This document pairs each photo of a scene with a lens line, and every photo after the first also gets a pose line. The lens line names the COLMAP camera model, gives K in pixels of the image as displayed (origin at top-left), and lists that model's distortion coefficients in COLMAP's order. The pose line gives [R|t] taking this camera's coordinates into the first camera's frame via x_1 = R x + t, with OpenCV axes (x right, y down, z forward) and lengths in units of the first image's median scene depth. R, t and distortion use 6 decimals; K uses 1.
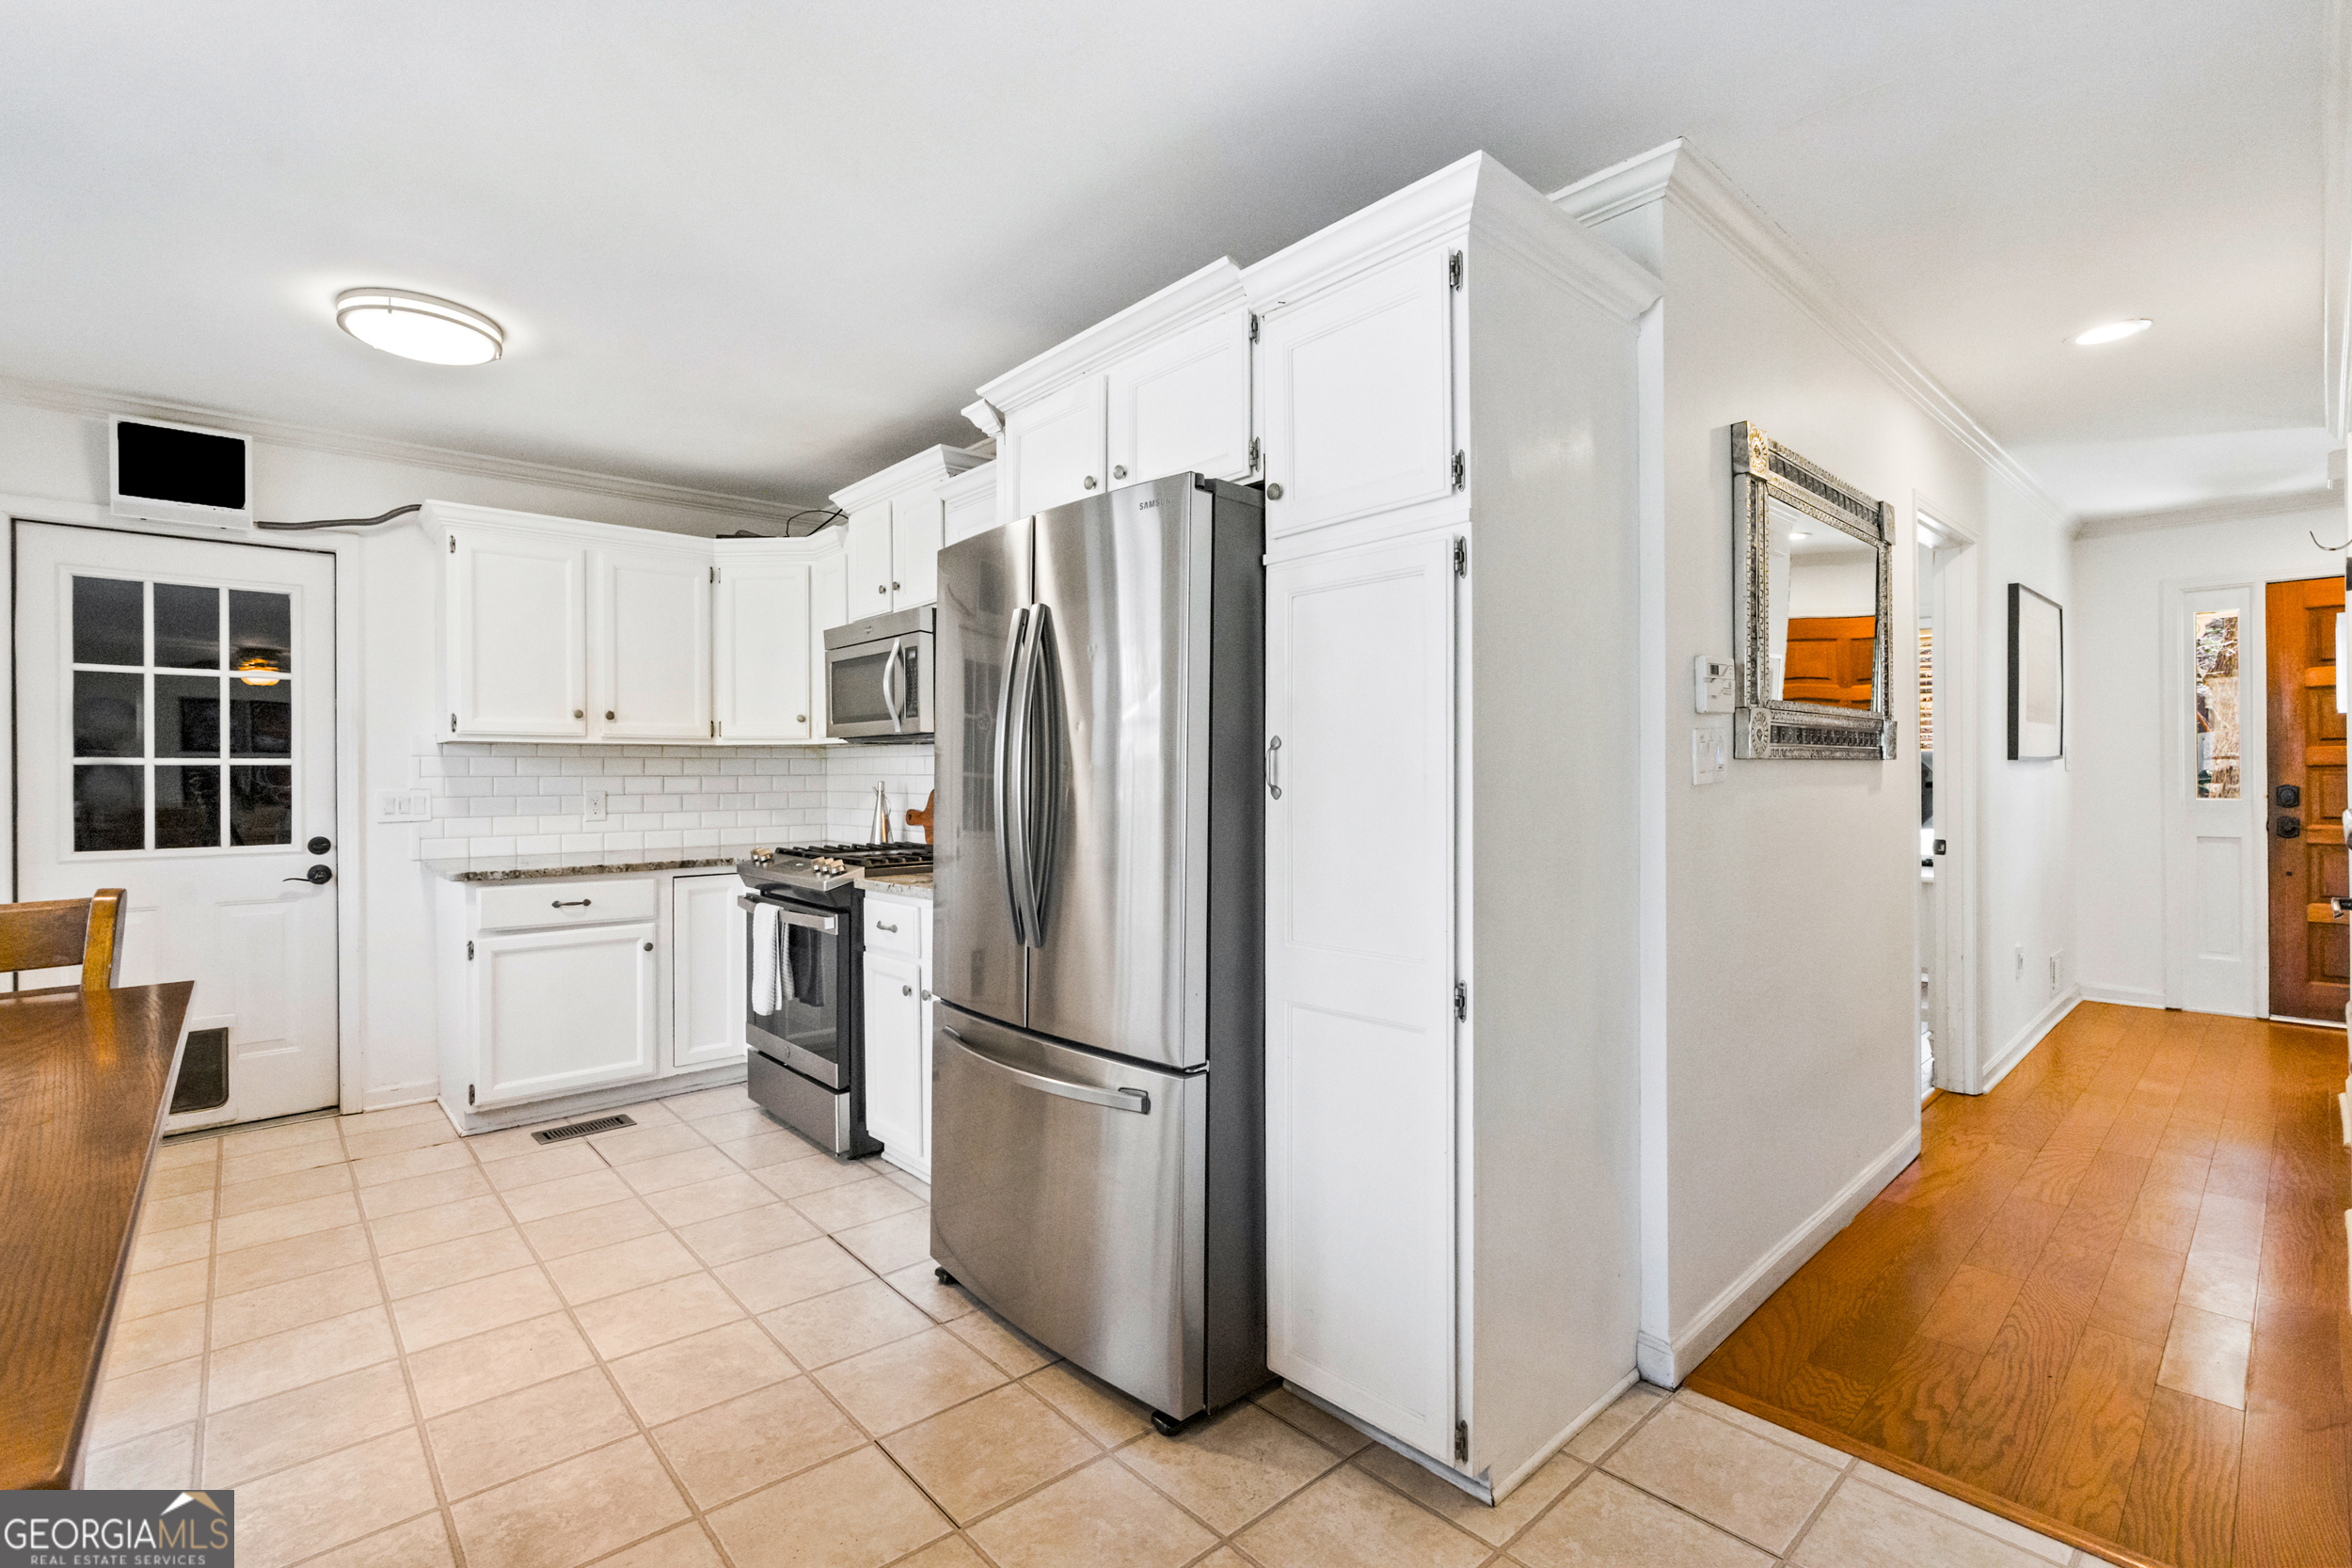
lens RADIAL K [[1052.3, 0, 1181.8], [0, 1052.3, 773.0], [0, 0, 1]] dist [-0.000529, 0.001057]
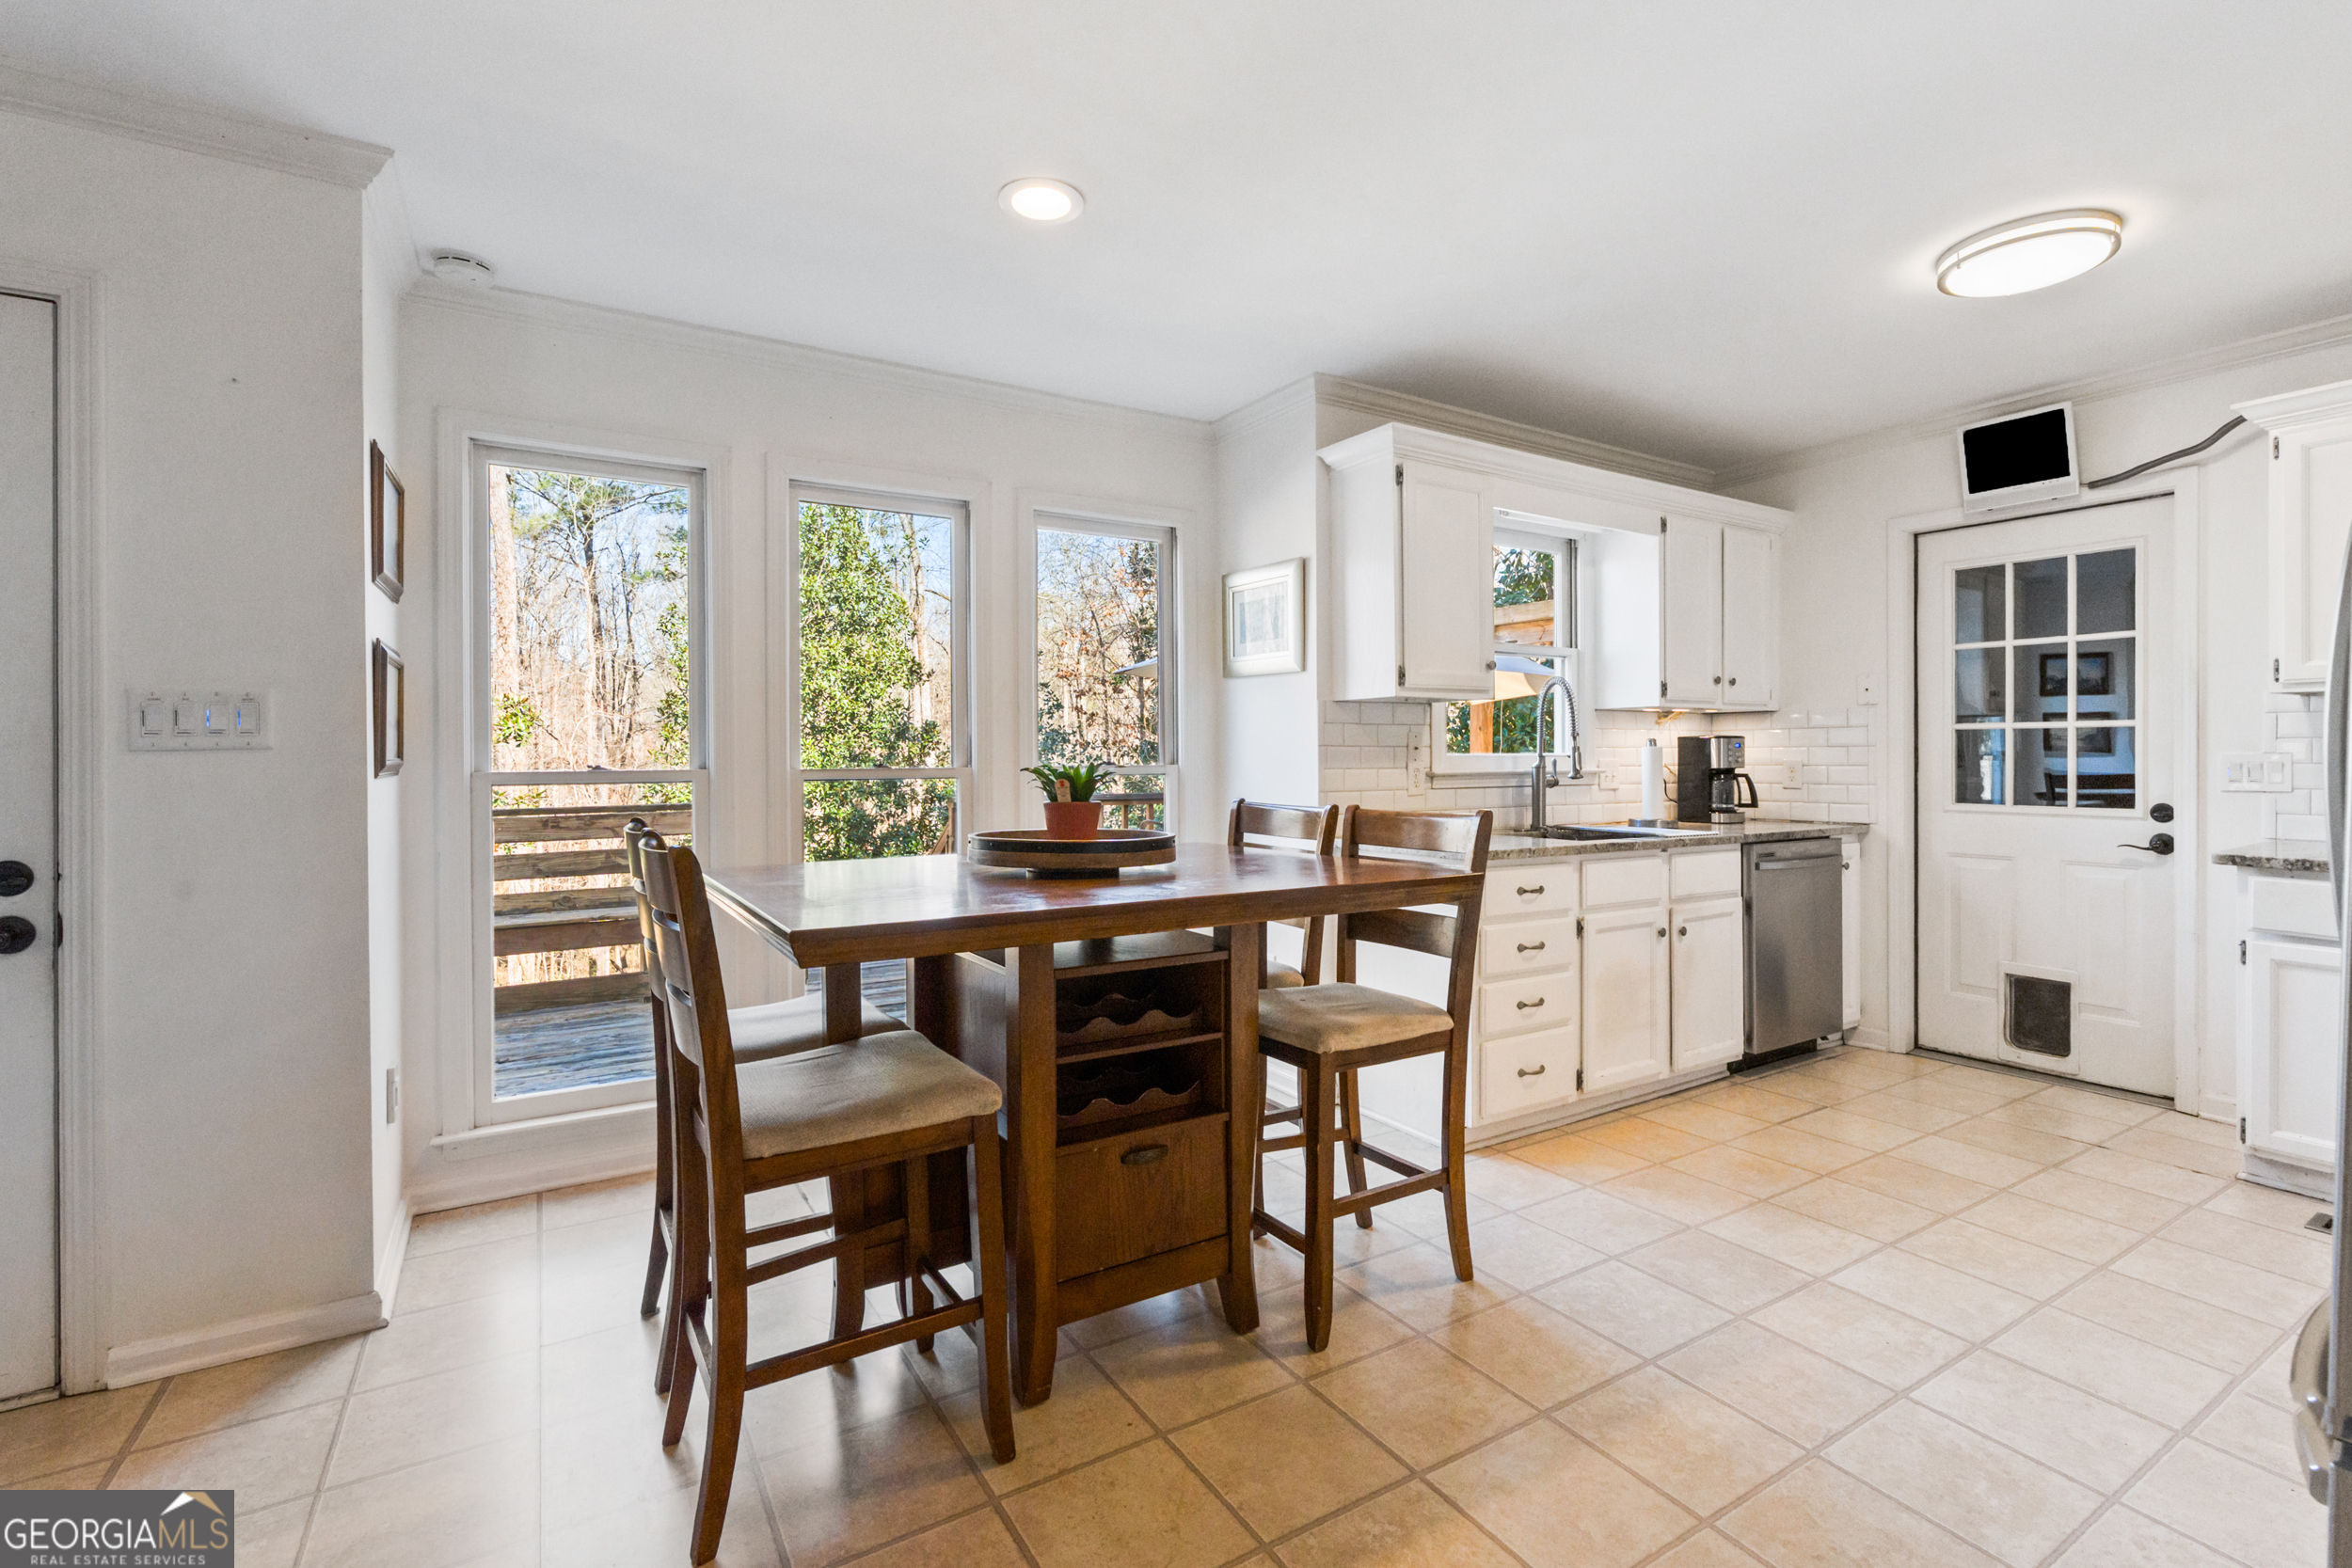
lens RADIAL K [[1050.9, 0, 1182.7], [0, 1050.9, 761.0], [0, 0, 1]] dist [-0.011034, 0.003003]
pose [[-0.183978, 0.014530, -0.982823, 0.252918], [0.007694, 0.999881, 0.013342, 0.004685], [0.982900, -0.005107, -0.184068, 0.339717]]
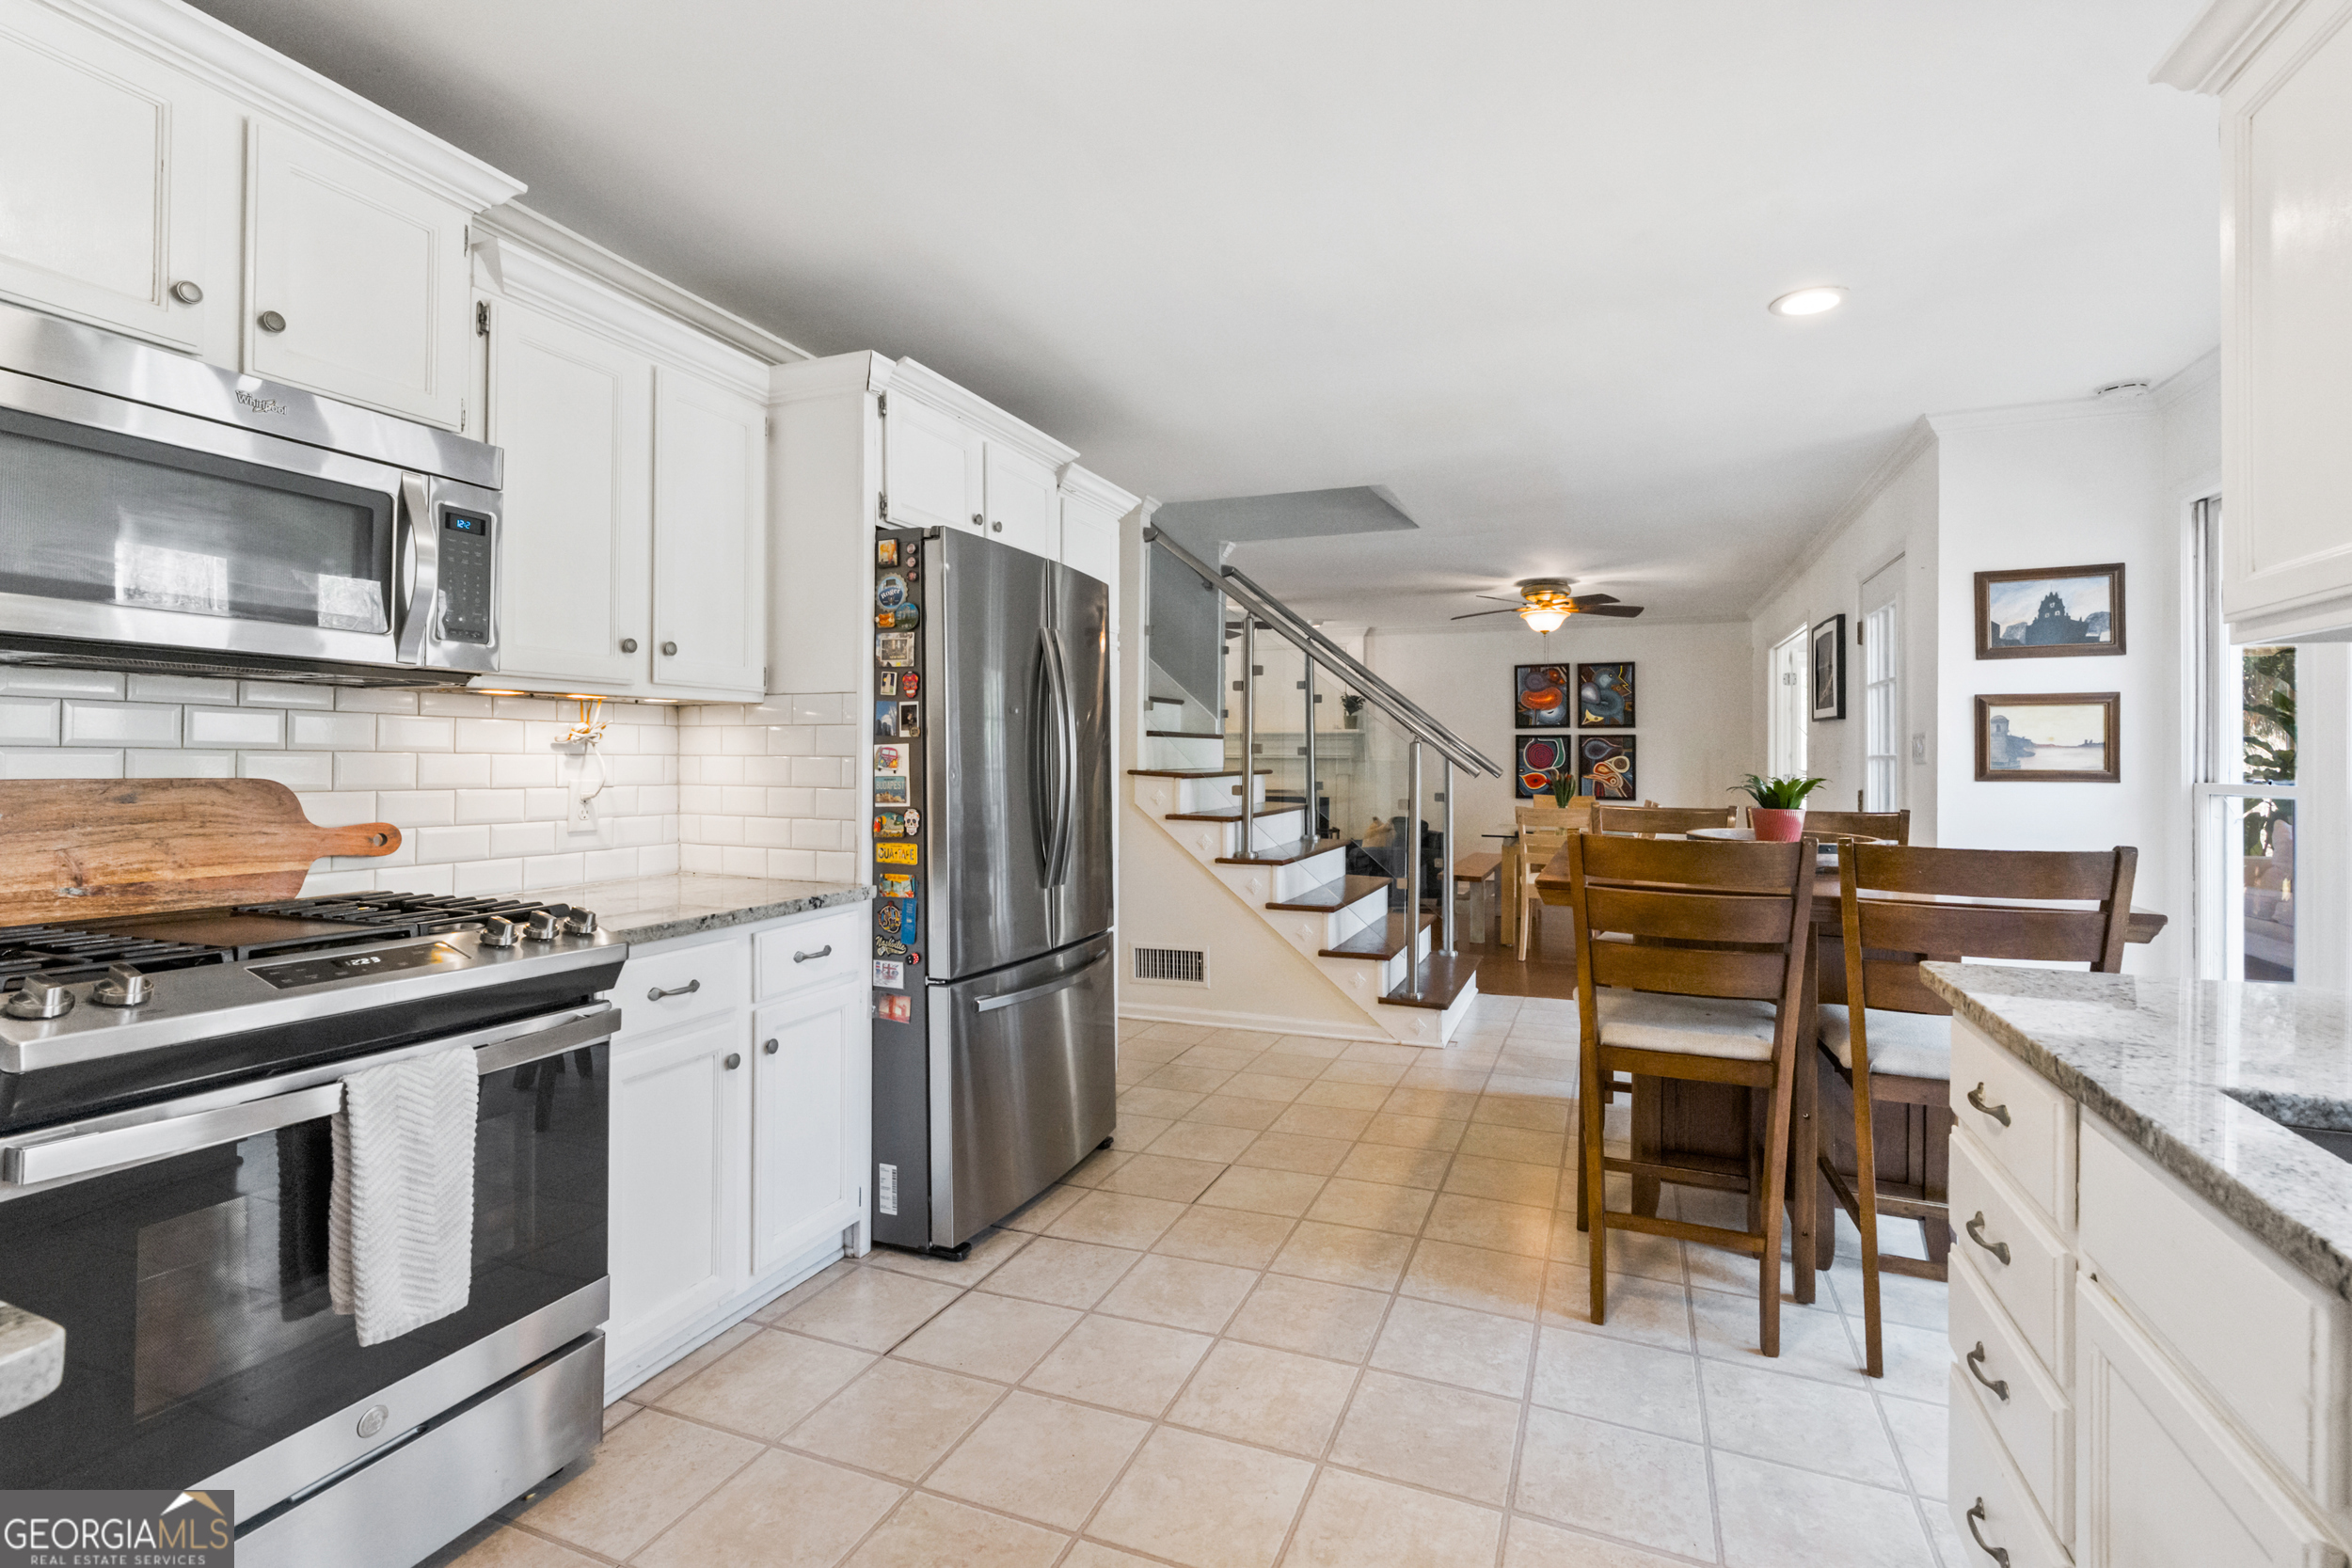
lens RADIAL K [[1055.0, 0, 1186.1], [0, 1055.0, 750.7], [0, 0, 1]] dist [-0.010625, 0.003645]
pose [[-0.433026, 0.013916, 0.901274, -0.872176], [-0.004444, 0.999836, -0.017573, 0.010448], [-0.901370, -0.011615, -0.432893, 0.882528]]
